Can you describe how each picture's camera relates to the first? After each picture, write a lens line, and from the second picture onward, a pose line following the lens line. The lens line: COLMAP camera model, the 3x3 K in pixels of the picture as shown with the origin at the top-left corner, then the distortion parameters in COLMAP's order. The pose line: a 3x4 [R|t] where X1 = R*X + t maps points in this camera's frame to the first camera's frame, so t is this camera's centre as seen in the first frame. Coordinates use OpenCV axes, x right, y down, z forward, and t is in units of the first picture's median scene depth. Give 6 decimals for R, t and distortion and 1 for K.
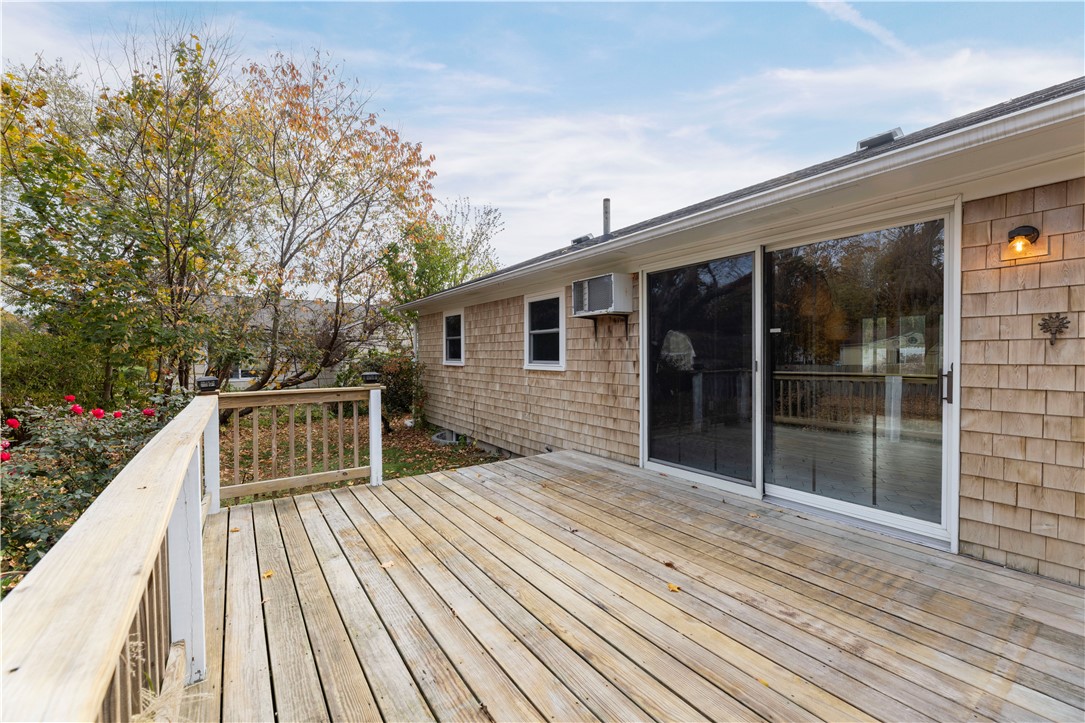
lens RADIAL K [[436.2, 0, 535.6], [0, 436.2, 361.9], [0, 0, 1]] dist [-0.000319, -0.000410]
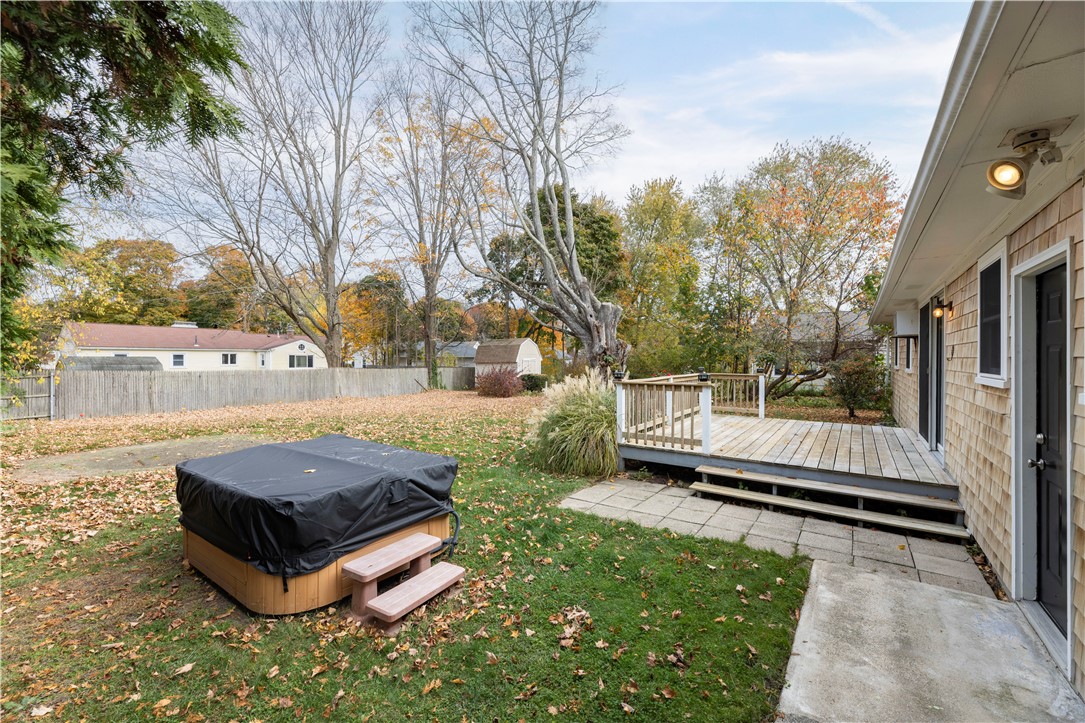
lens RADIAL K [[436.2, 0, 538.8], [0, 436.2, 359.3], [0, 0, 1]] dist [-0.000319, -0.000410]
pose [[0.330832, 0.012925, -0.943601, 1.439832], [-0.022753, 0.999725, 0.005717, -0.007399], [0.943415, 0.019578, 0.331035, -0.869059]]
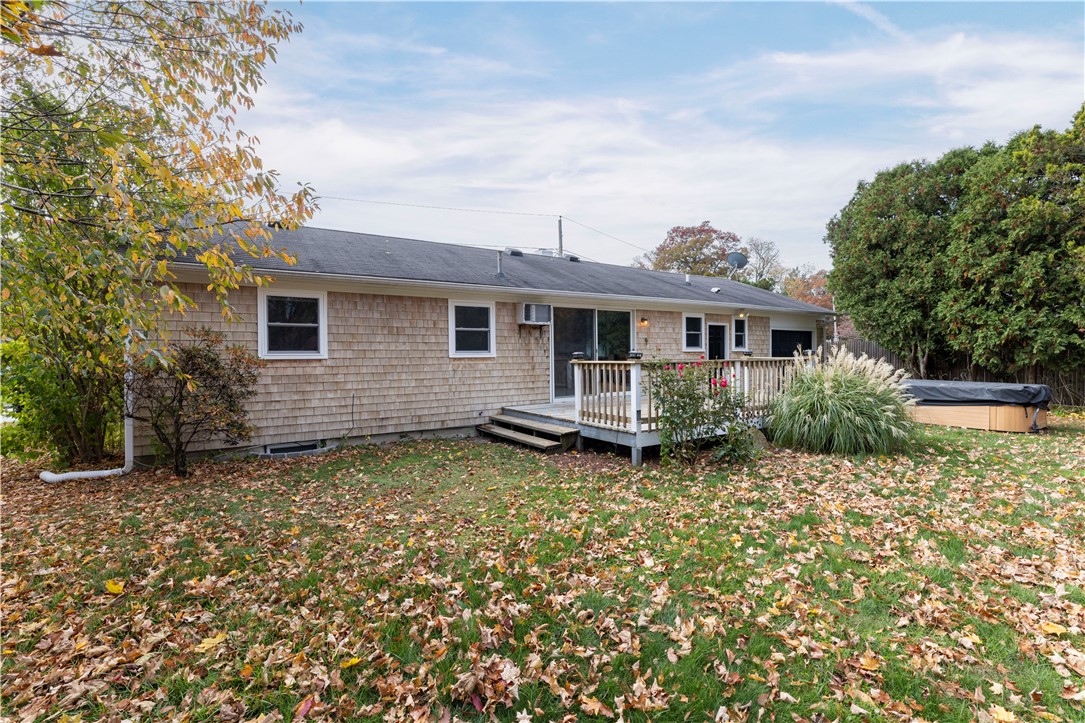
lens RADIAL K [[470.7, 0, 536.0], [0, 470.7, 357.1], [0, 0, 1]] dist [-0.004812, -0.000209]
pose [[0.044493, 0.003379, 0.999004, -2.255829], [0.029840, 0.999544, -0.004710, 0.047761], [-0.998564, 0.030019, 0.044372, 1.138085]]
